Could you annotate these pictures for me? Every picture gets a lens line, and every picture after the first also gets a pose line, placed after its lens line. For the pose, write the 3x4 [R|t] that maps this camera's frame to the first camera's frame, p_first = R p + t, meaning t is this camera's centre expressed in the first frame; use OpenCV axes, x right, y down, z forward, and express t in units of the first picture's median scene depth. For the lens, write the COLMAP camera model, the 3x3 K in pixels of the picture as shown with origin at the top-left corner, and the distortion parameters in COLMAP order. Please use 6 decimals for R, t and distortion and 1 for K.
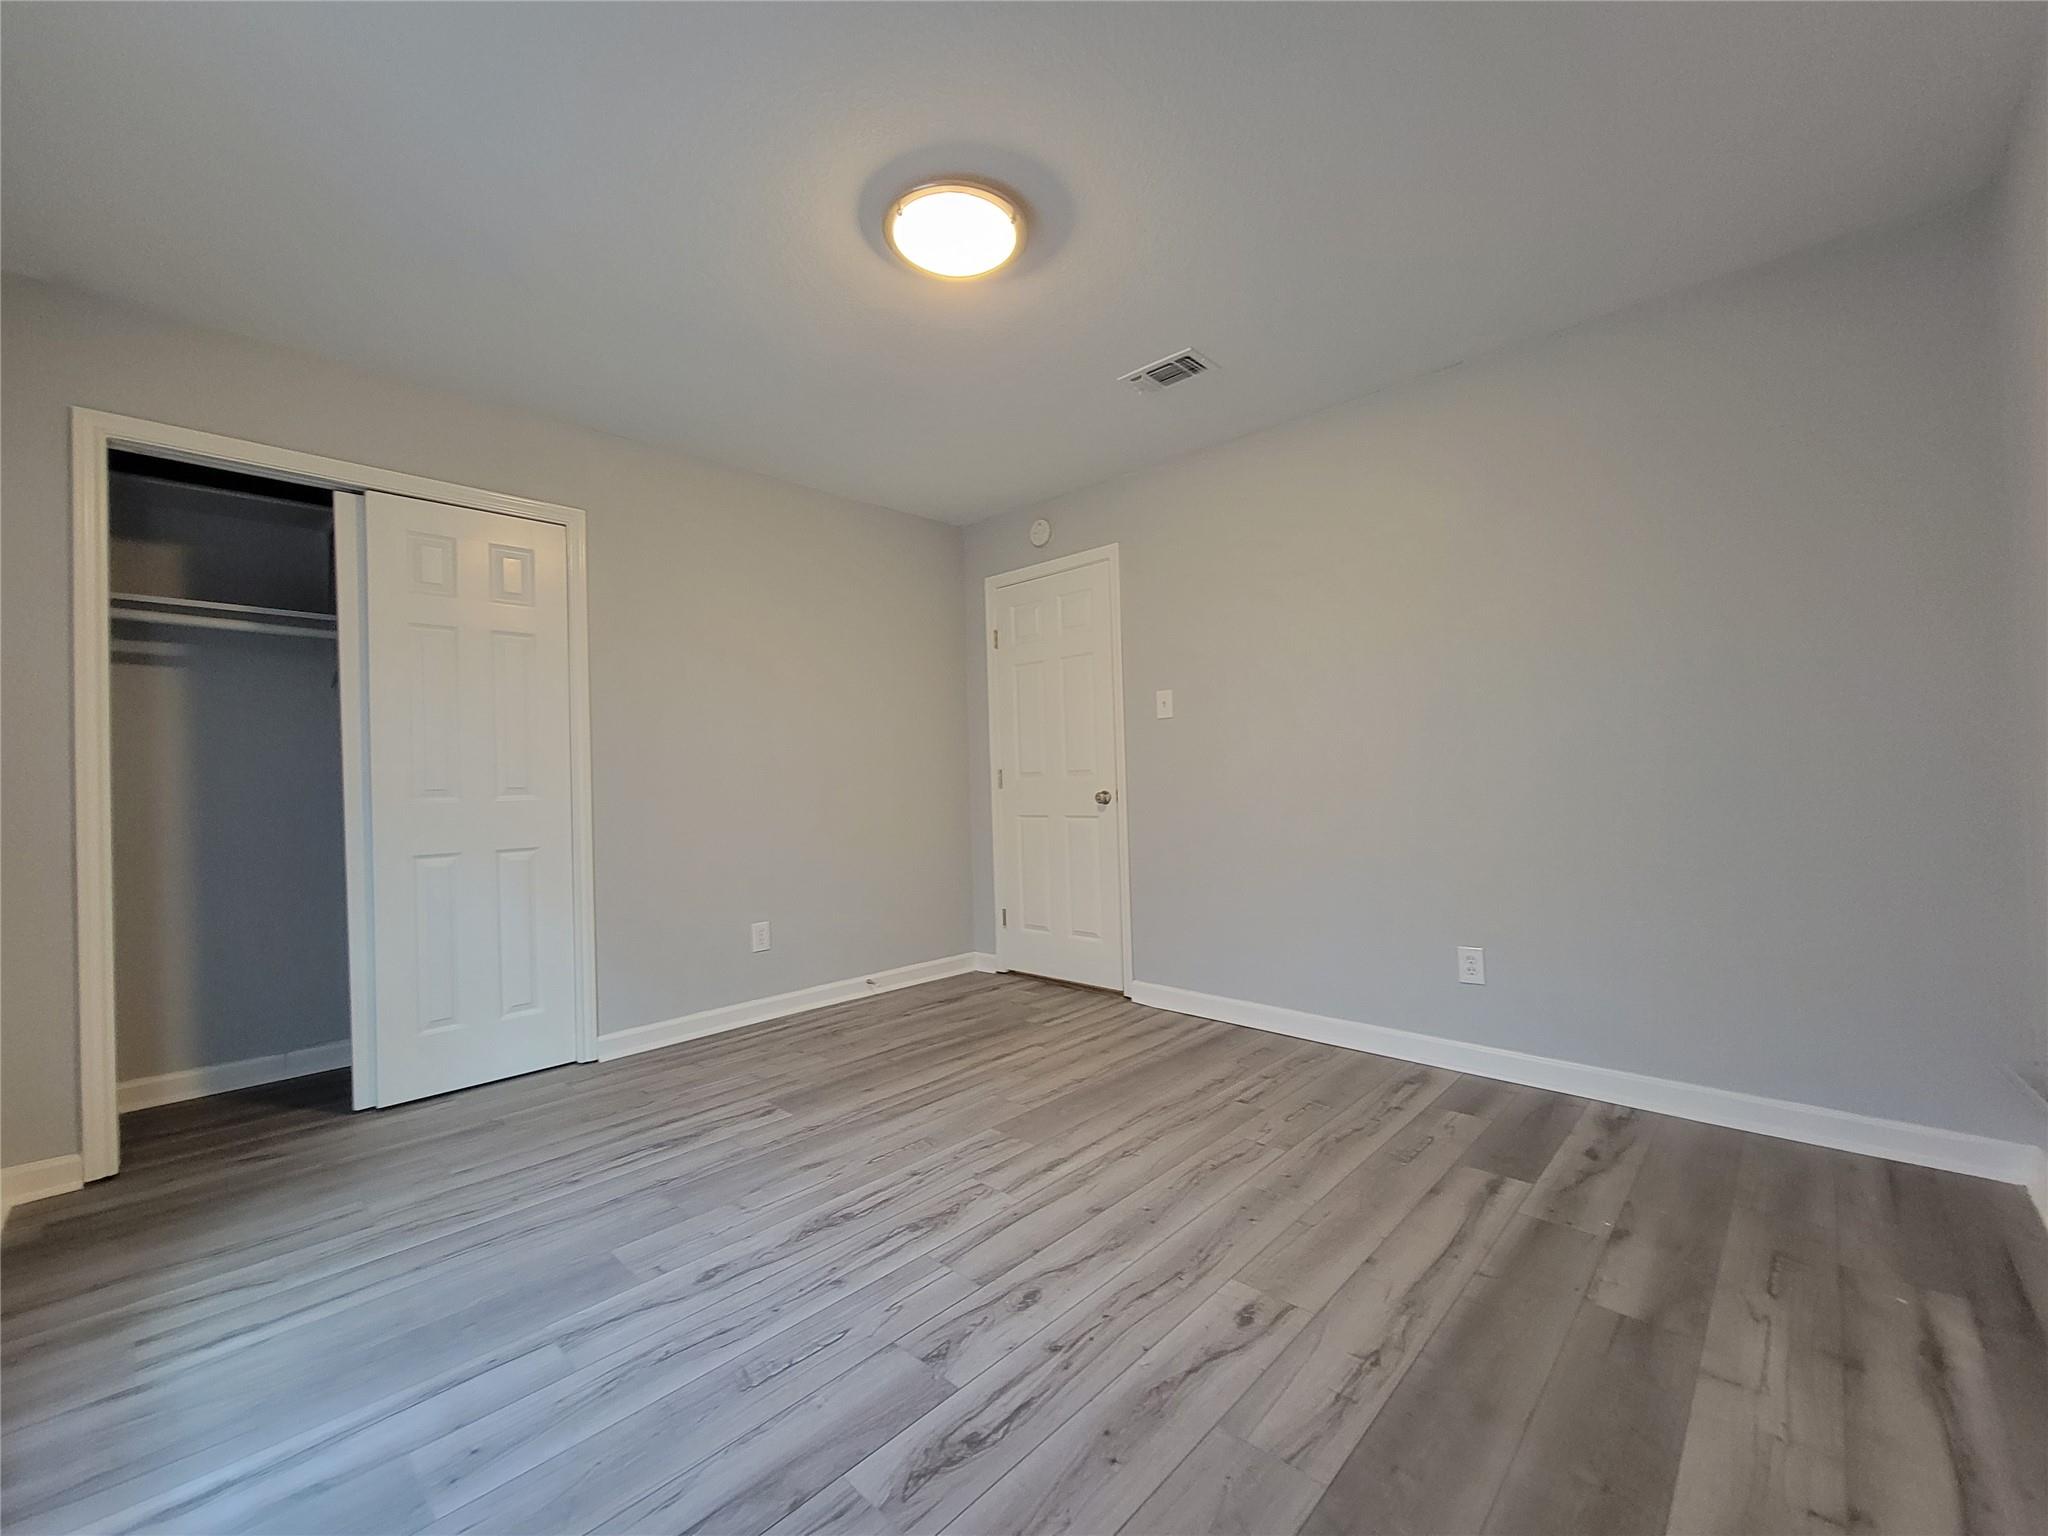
lens RADIAL K [[833.7, 0, 1006.2], [0, 833.7, 772.4], [0, 0, 1]] dist [-0.002949, -0.000290]
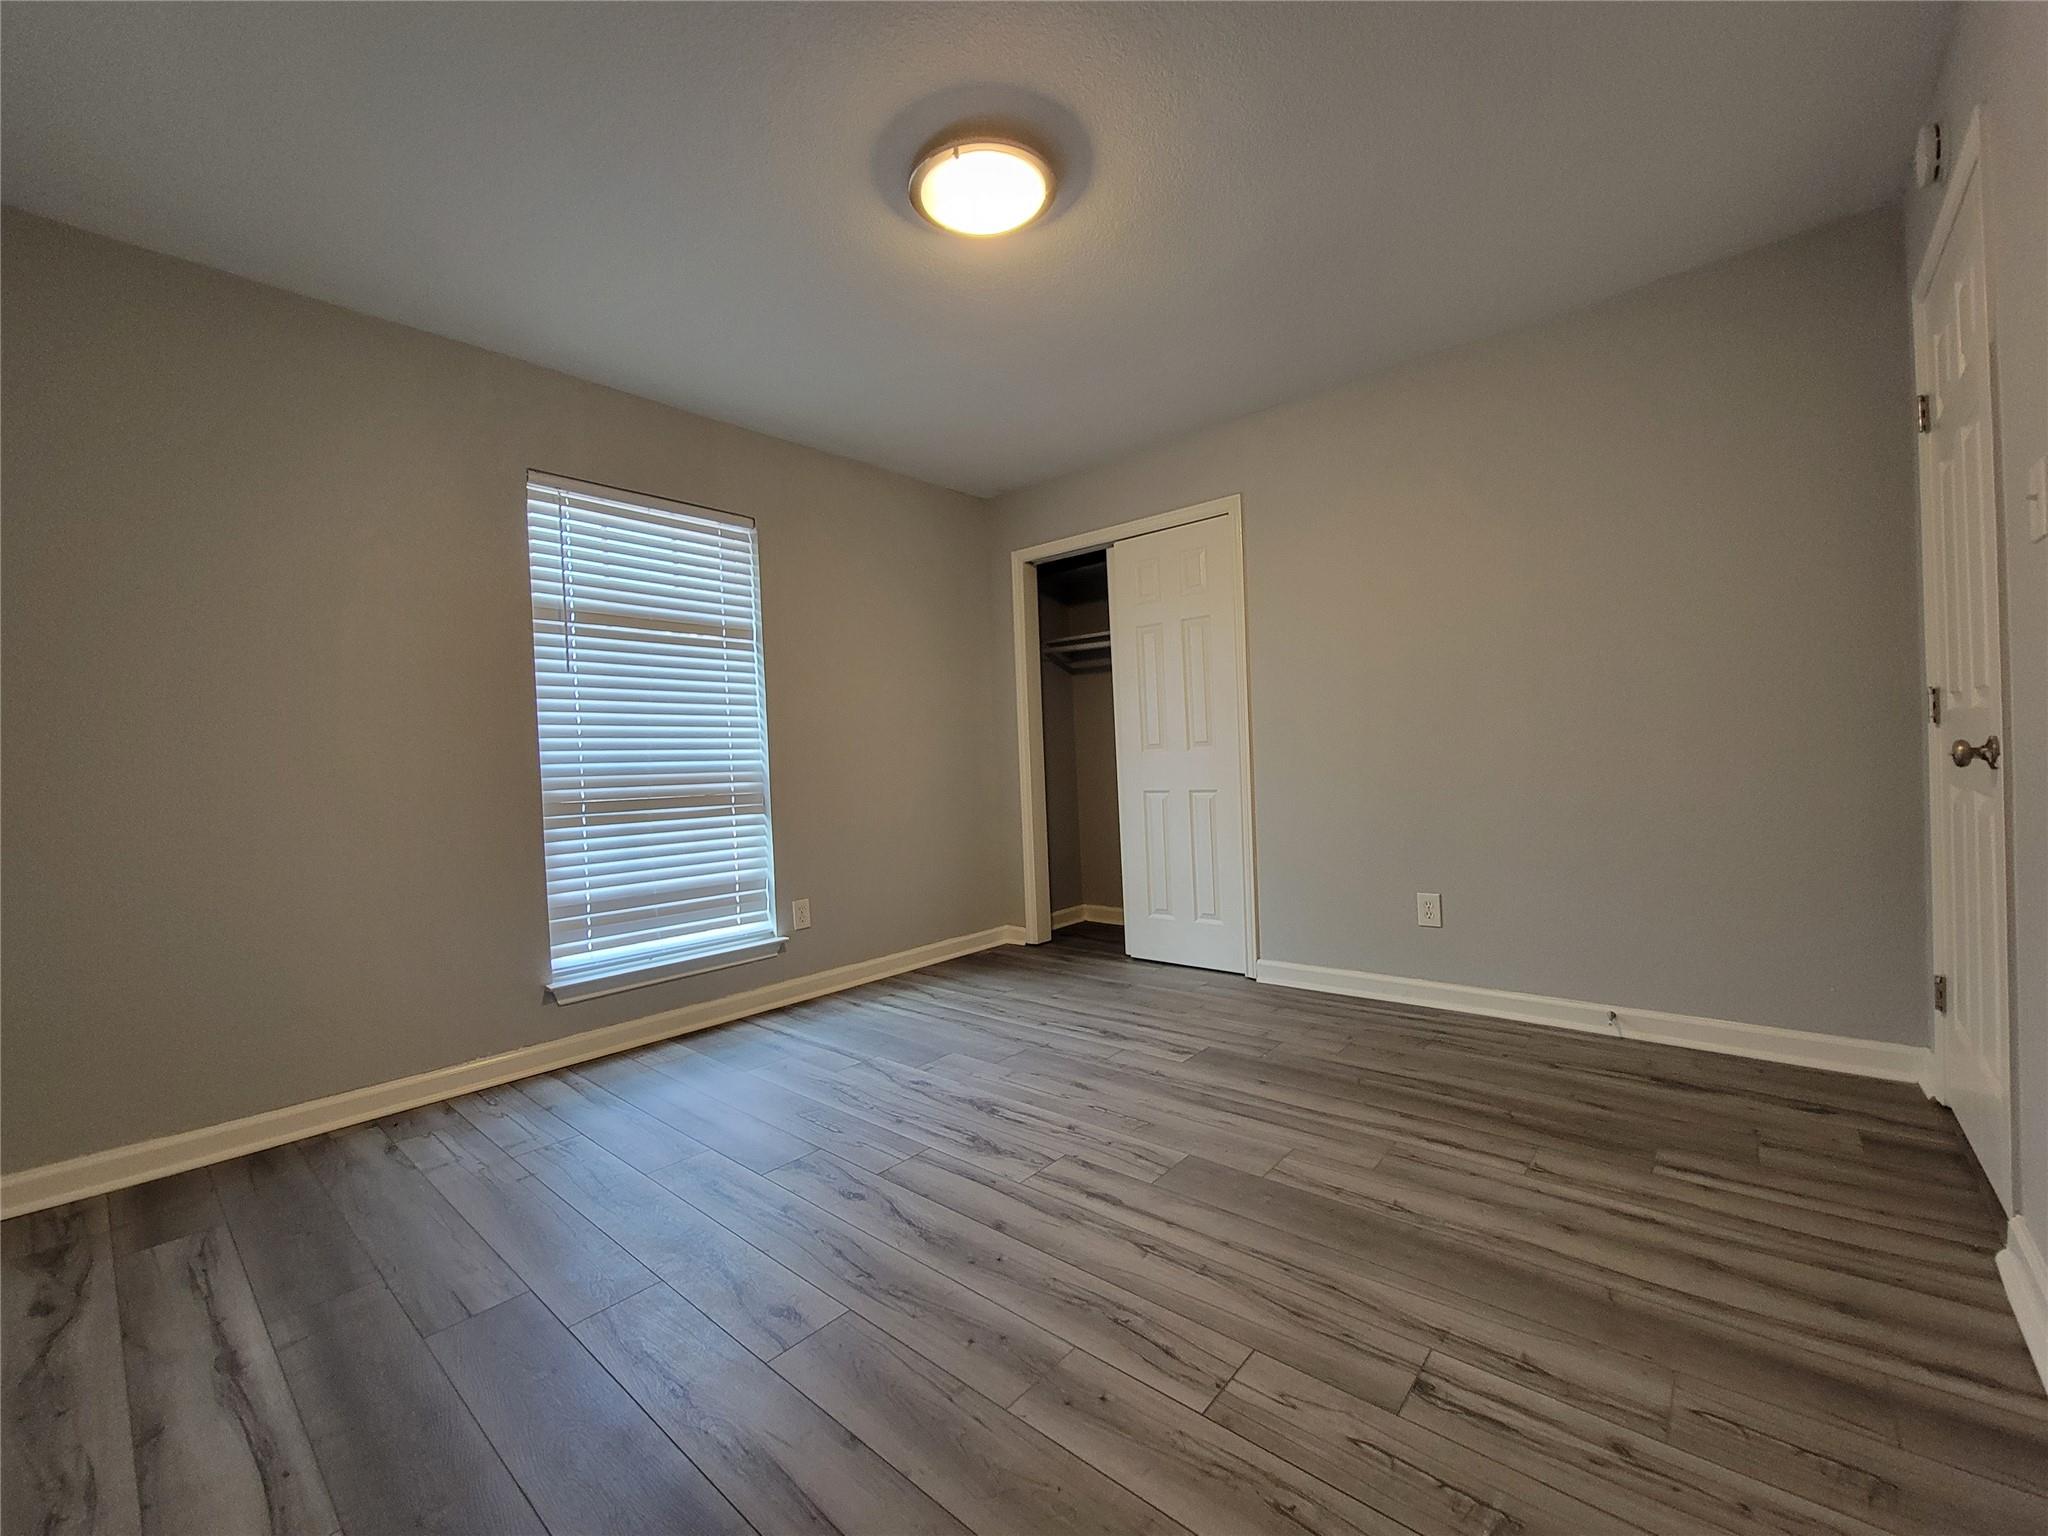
lens RADIAL K [[833.7, 0, 1006.2], [0, 833.7, 772.4], [0, 0, 1]] dist [-0.002949, -0.000290]
pose [[0.049320, 0.038606, -0.998037, 0.727035], [0.051338, 0.997834, 0.041135, -0.001758], [0.997463, -0.053266, 0.047231, 0.726849]]
